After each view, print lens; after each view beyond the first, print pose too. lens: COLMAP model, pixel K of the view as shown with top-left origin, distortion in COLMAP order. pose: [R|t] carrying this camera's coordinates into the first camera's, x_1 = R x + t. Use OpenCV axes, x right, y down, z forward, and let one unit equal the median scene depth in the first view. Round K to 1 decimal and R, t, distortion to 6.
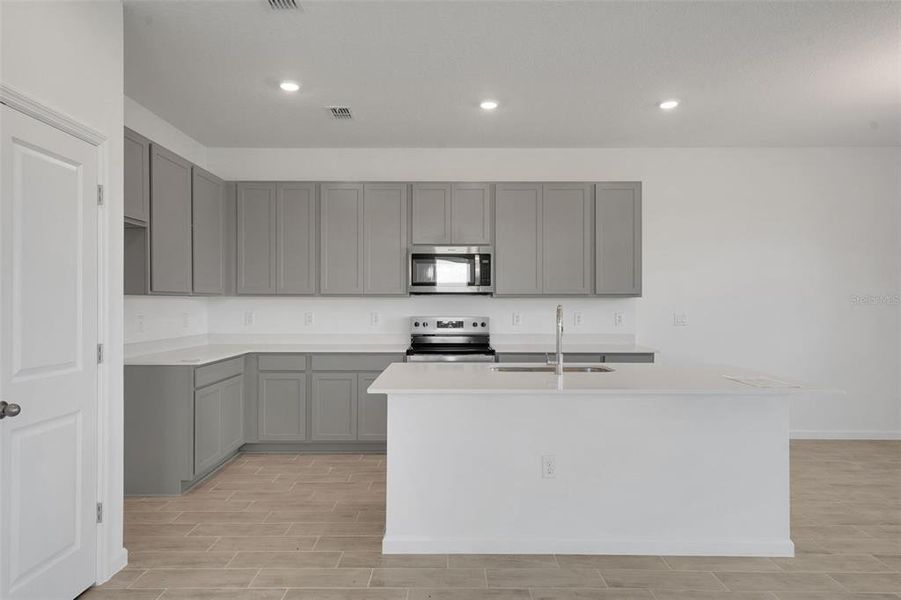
lens RADIAL K [[470.4, 0, 449.8], [0, 470.4, 301.3], [0, 0, 1]] dist [-0.005623, -0.000952]
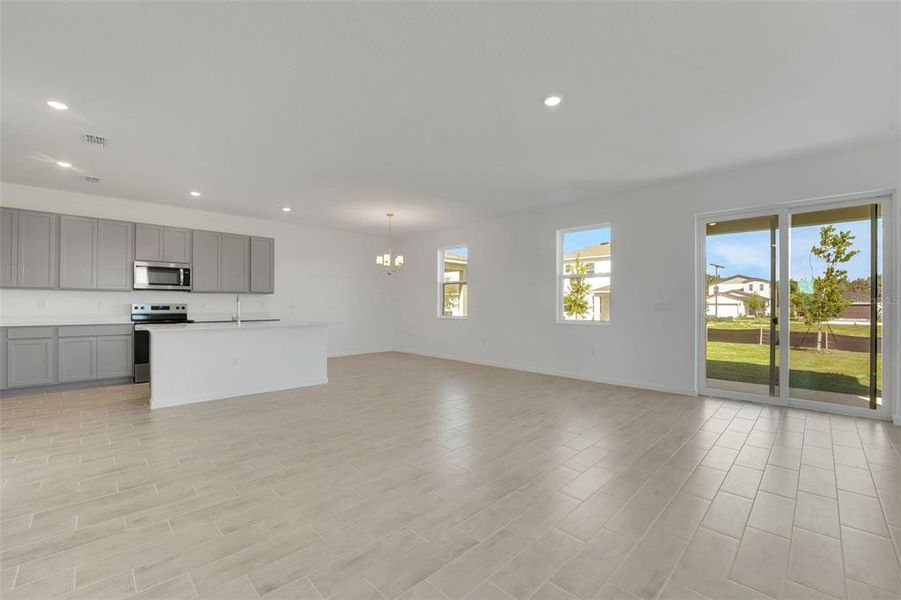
lens RADIAL K [[385.0, 0, 450.3], [0, 385.0, 302.2], [0, 0, 1]] dist [-0.001549, -0.000118]
pose [[0.682154, 0.002272, 0.731205, -0.315367], [-0.001809, 0.999997, -0.001419, 0.029638], [-0.731207, -0.000355, 0.682156, -0.756230]]
